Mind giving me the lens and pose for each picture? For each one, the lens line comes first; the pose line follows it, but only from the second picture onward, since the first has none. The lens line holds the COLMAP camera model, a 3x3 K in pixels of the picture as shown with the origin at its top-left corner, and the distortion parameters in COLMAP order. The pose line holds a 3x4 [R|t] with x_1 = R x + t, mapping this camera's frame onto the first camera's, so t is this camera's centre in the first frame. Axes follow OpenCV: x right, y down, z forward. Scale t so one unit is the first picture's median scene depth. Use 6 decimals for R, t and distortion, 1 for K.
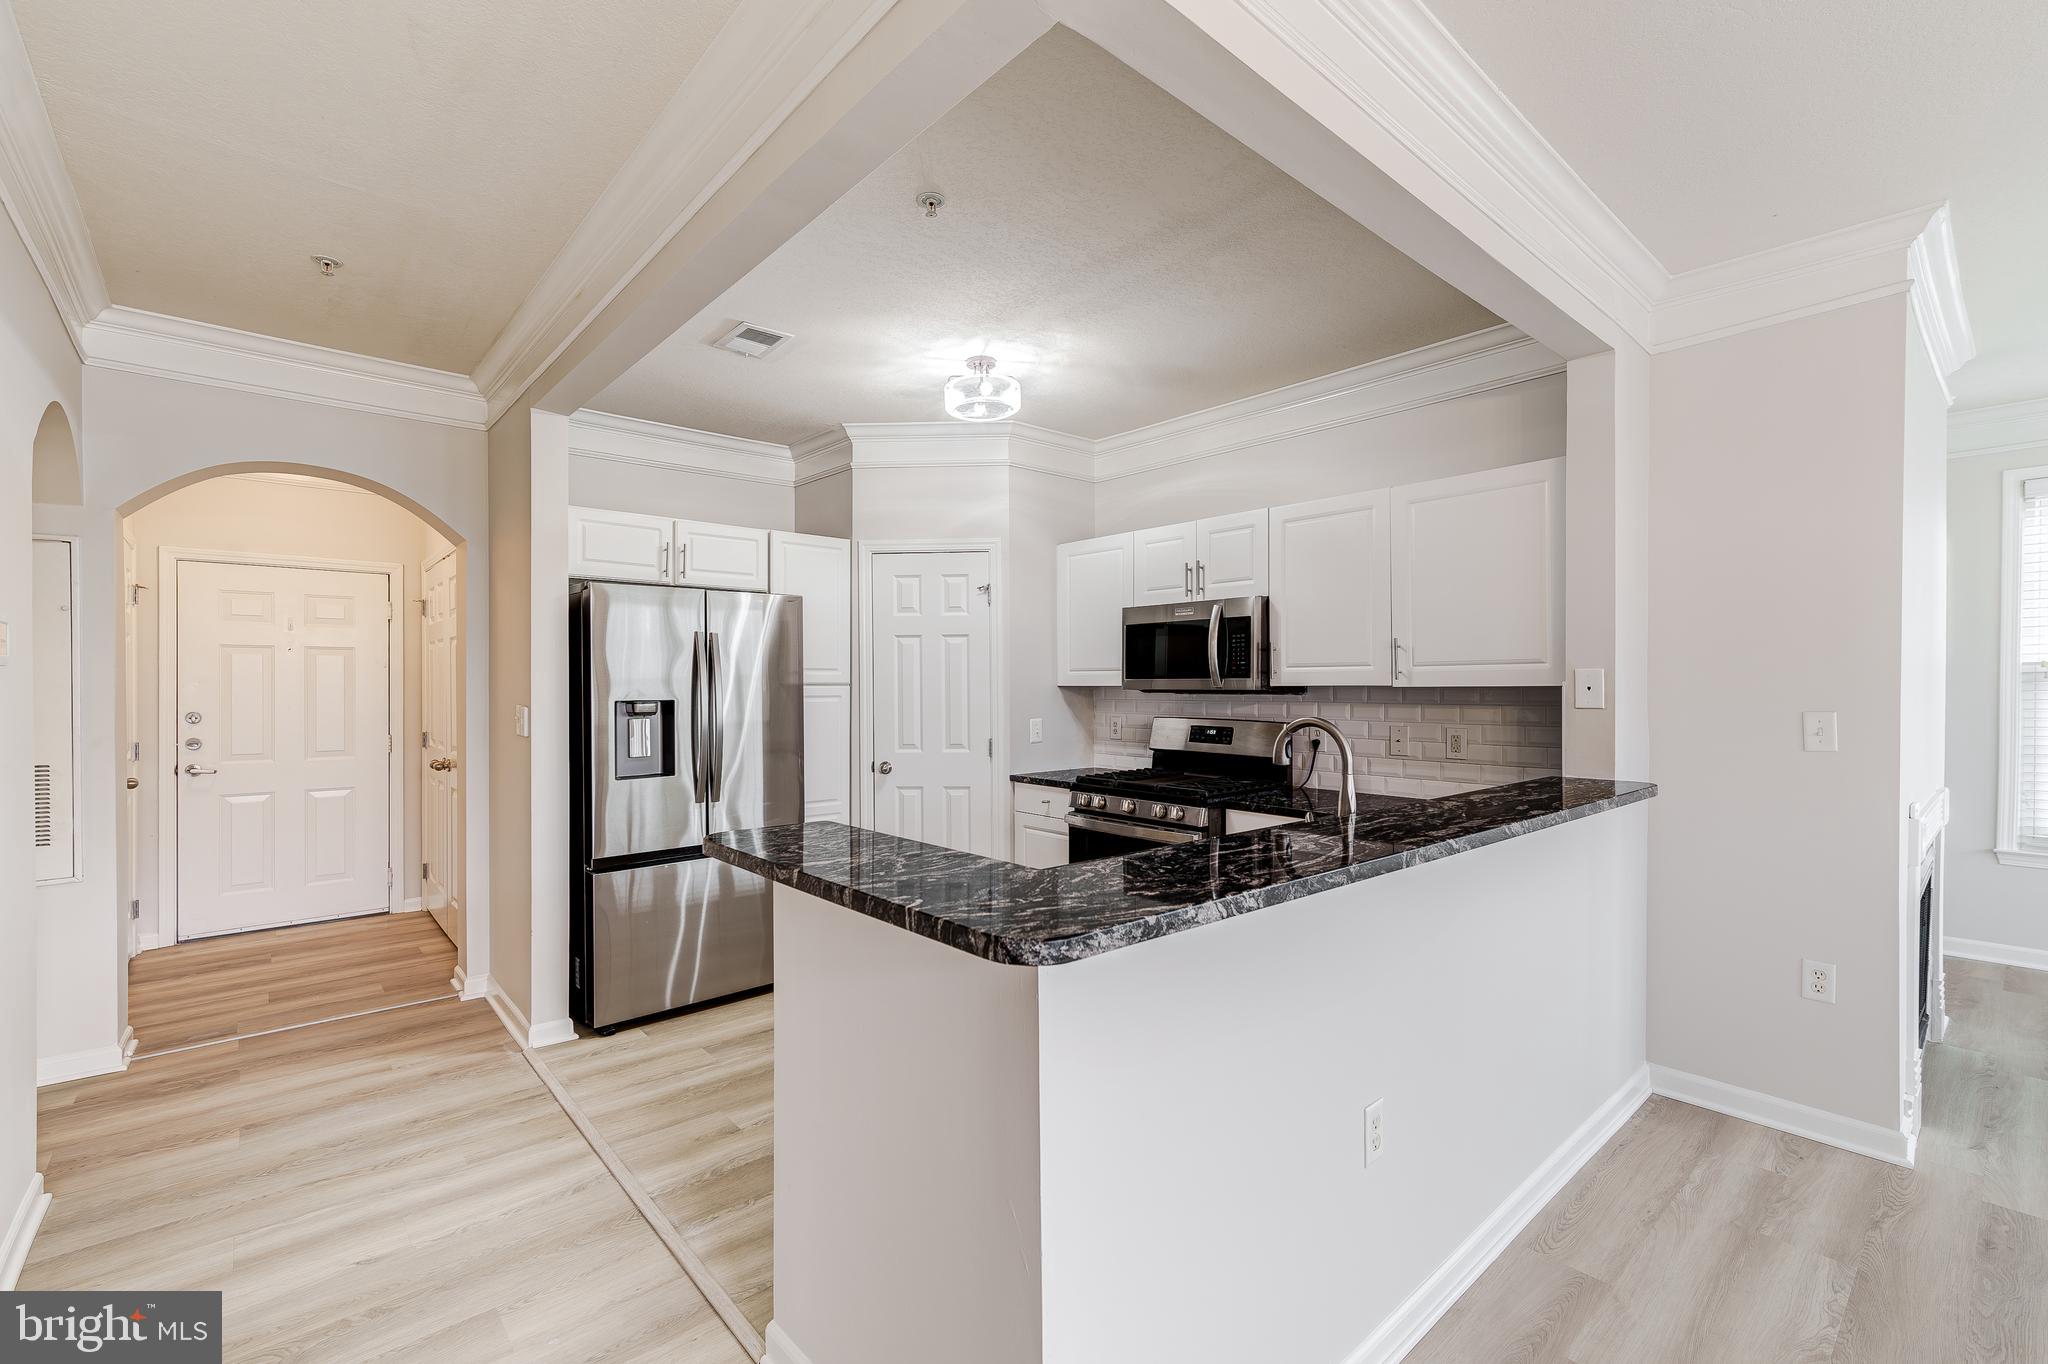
lens RADIAL K [[892.6, 0, 1019.4], [0, 892.6, 686.8], [0, 0, 1]] dist [0.005282, -0.000420]
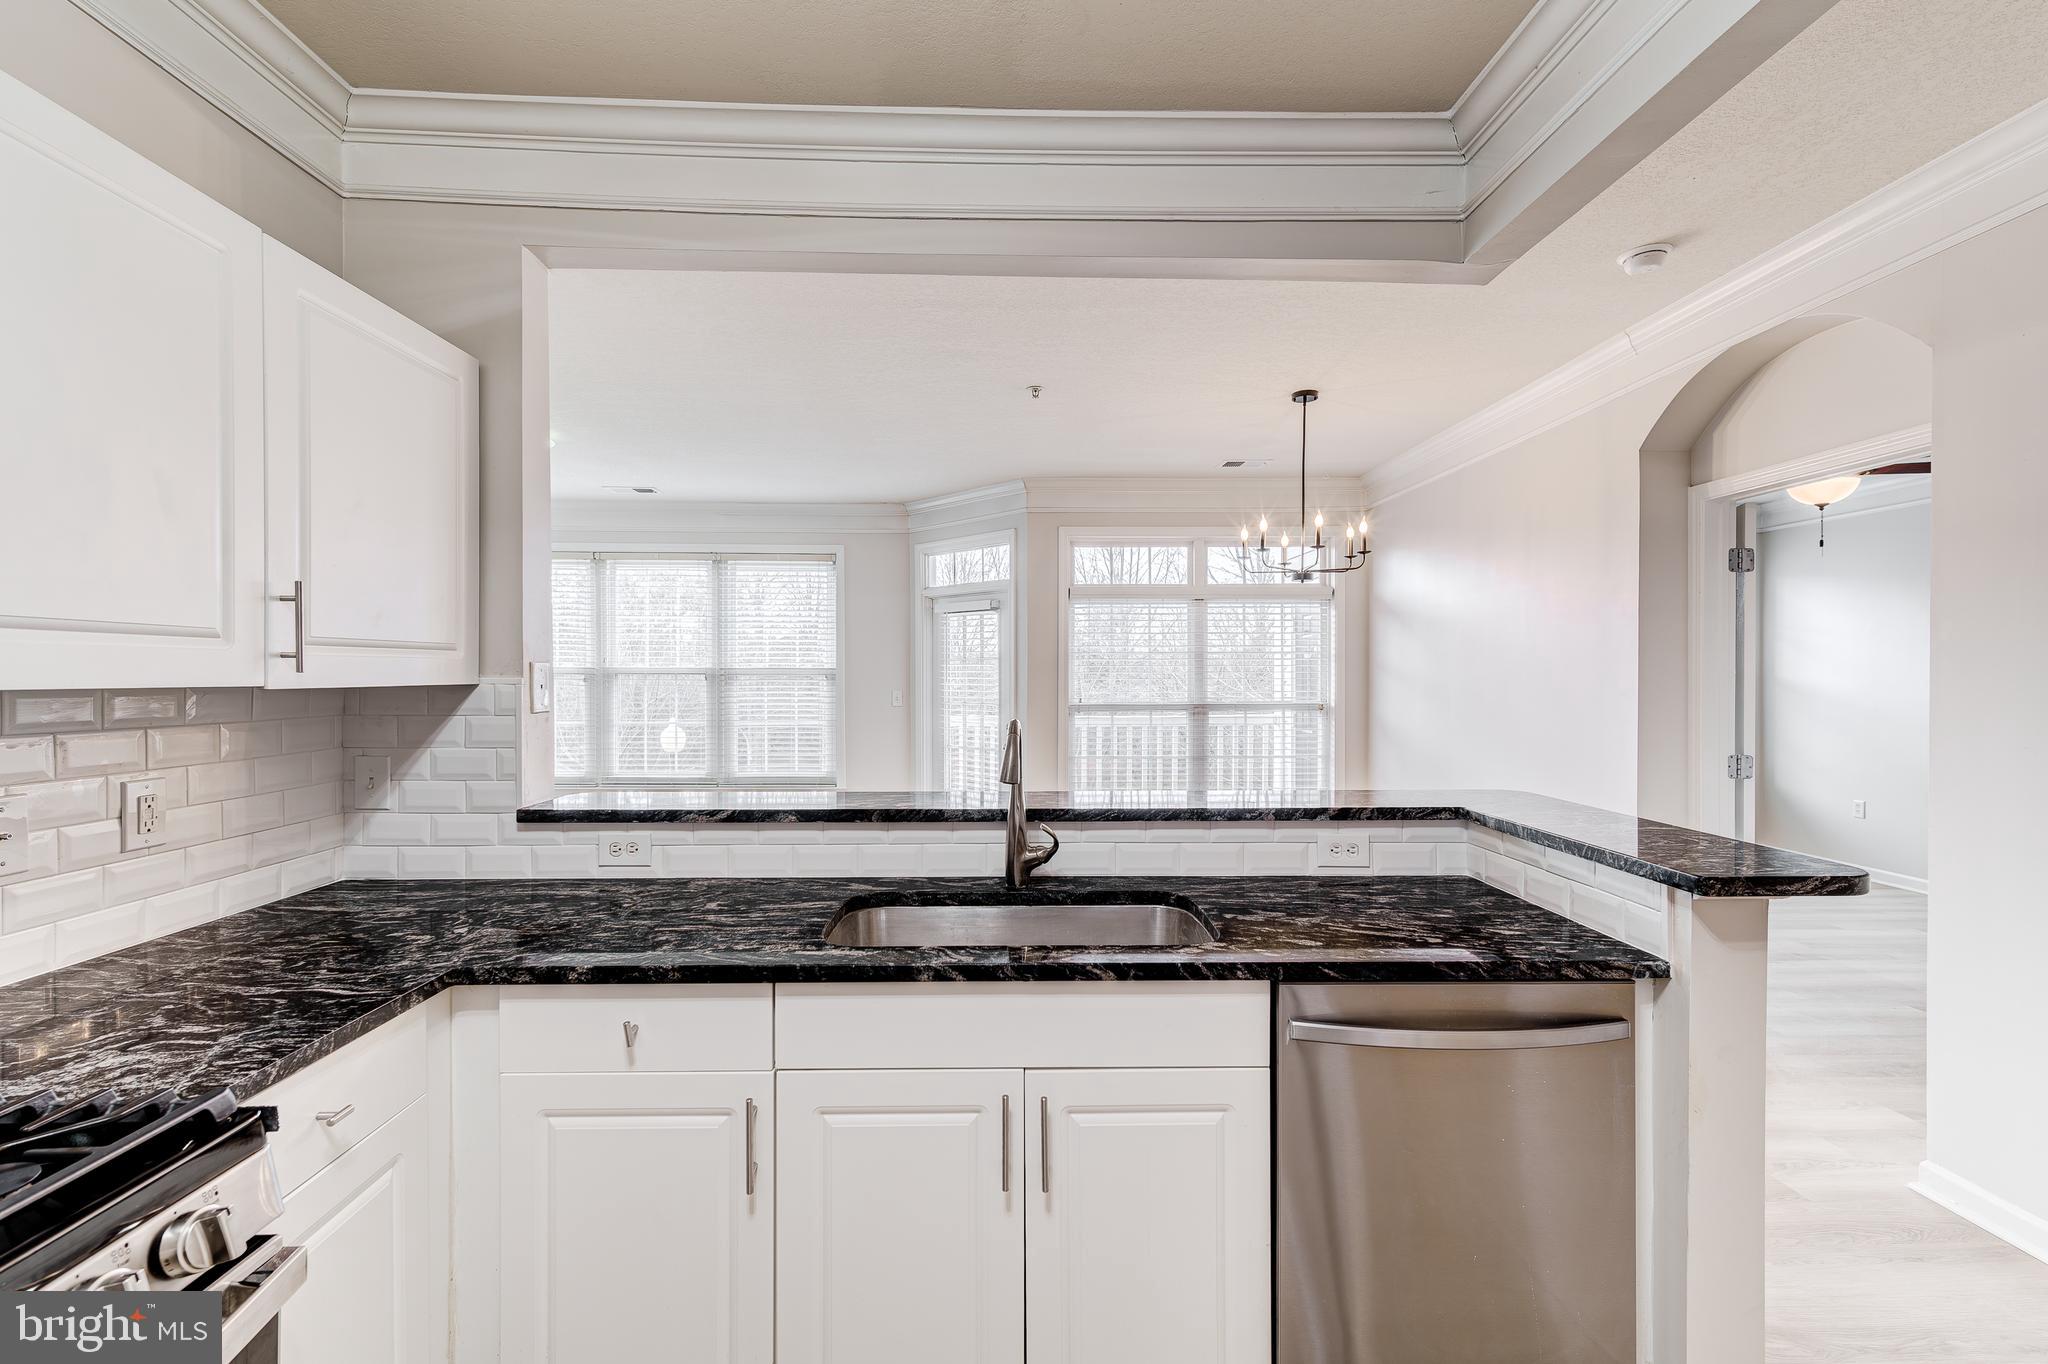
lens RADIAL K [[892.6, 0, 1027.6], [0, 892.6, 689.7], [0, 0, 1]] dist [0.005282, -0.000420]
pose [[-0.778870, -0.006008, 0.627157, -0.123569], [0.004594, 0.999873, 0.015284, -0.003994], [-0.627169, 0.014786, -0.778743, 0.950212]]
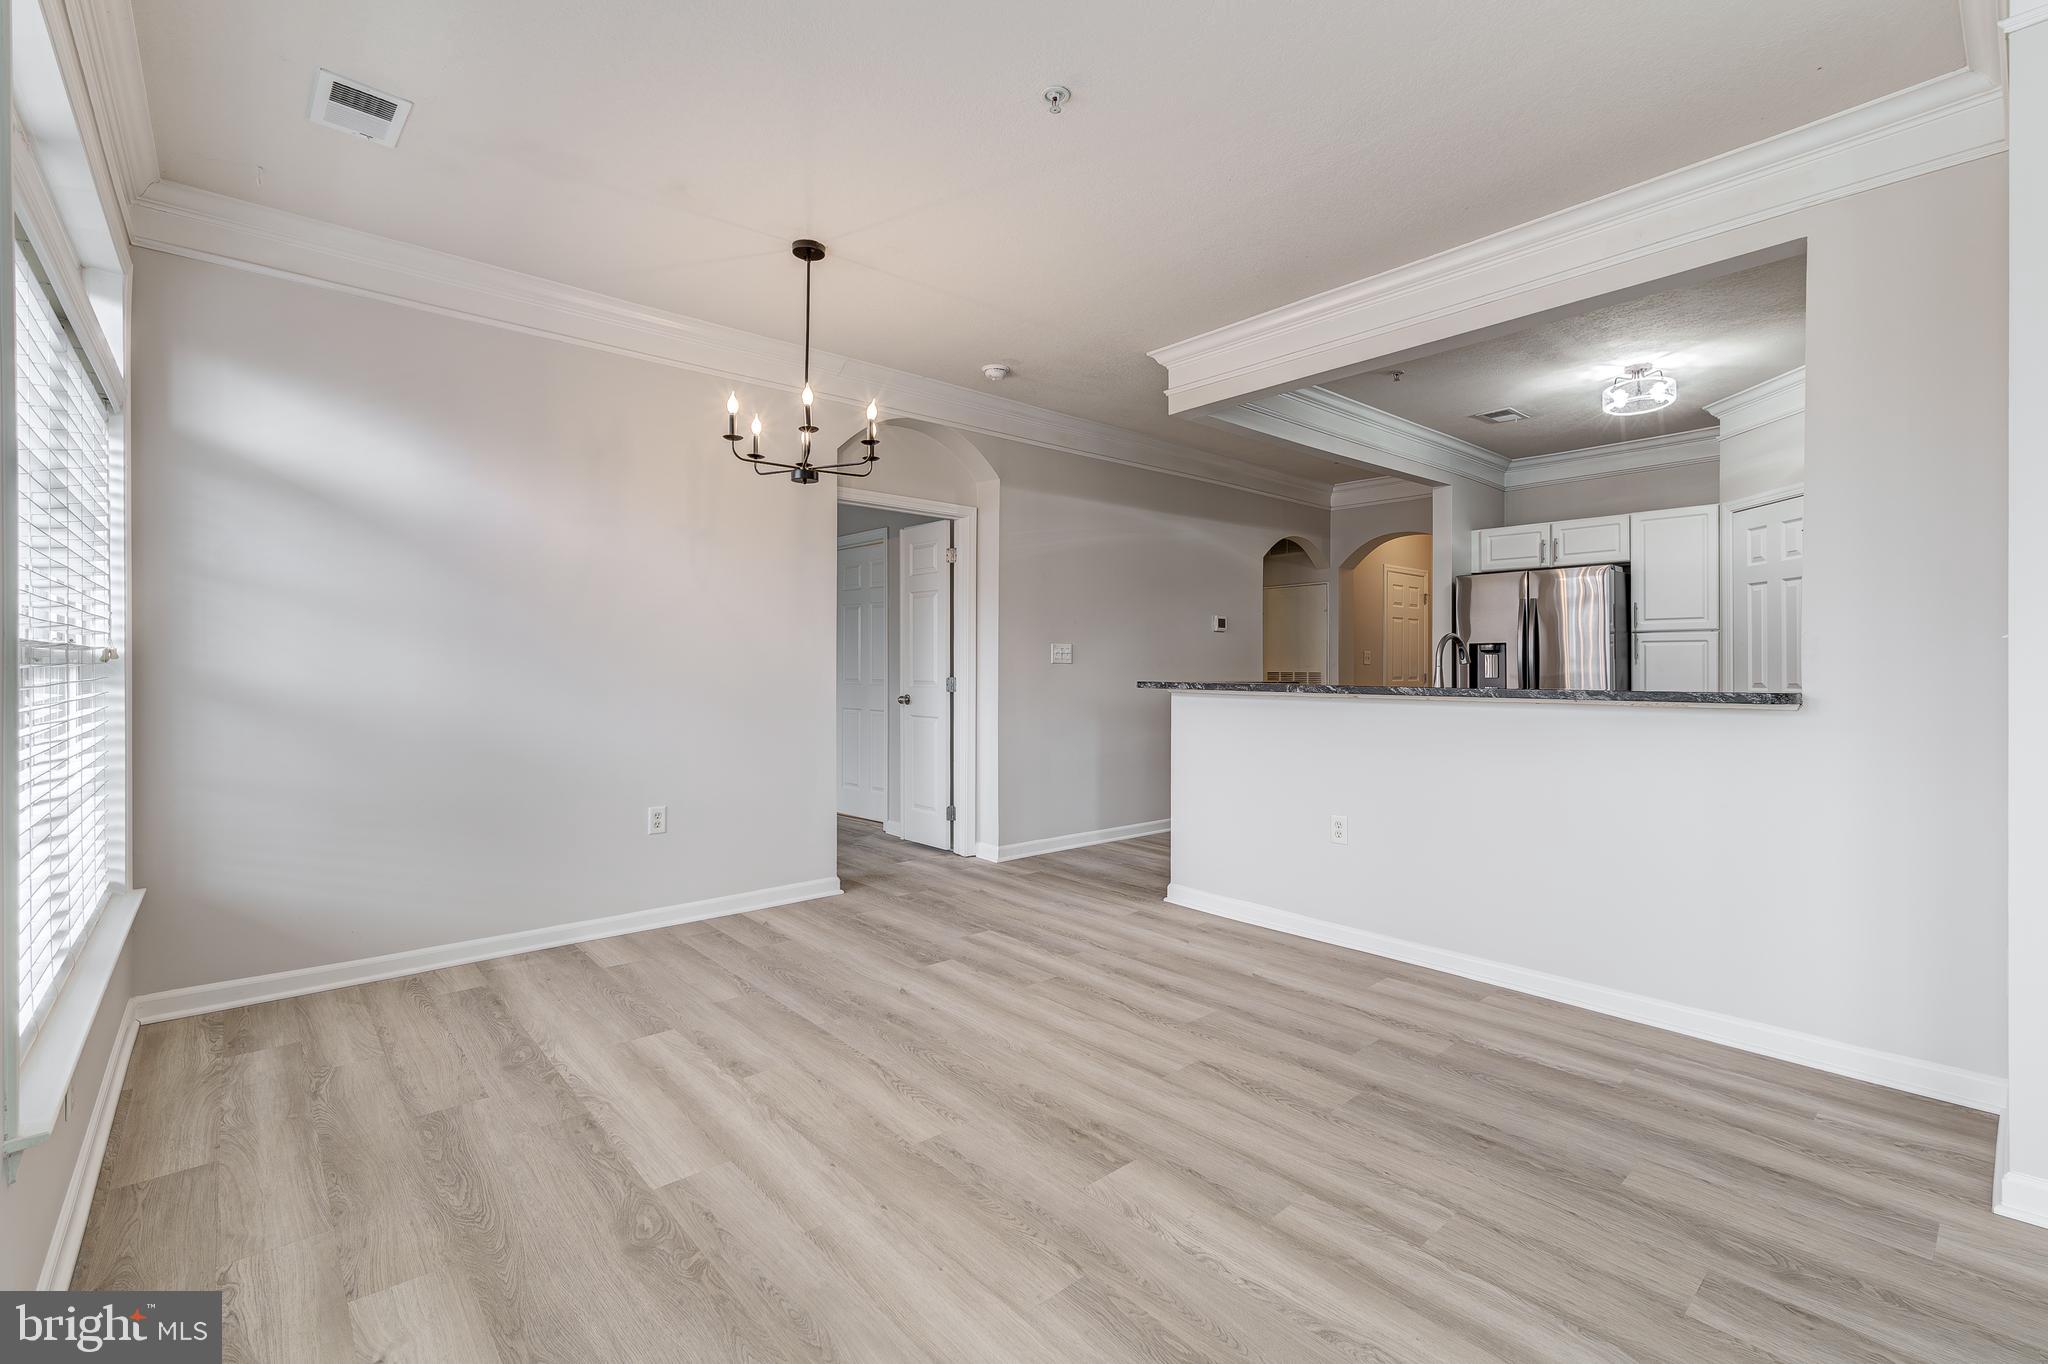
lens RADIAL K [[892.6, 0, 1034.3], [0, 892.6, 663.5], [0, 0, 1]] dist [0.005282, -0.000420]
pose [[0.013898, -0.001276, -0.999903, 1.118362], [-0.004215, 0.999990, -0.001335, 0.053682], [0.999895, 0.004233, 0.013892, 0.119518]]
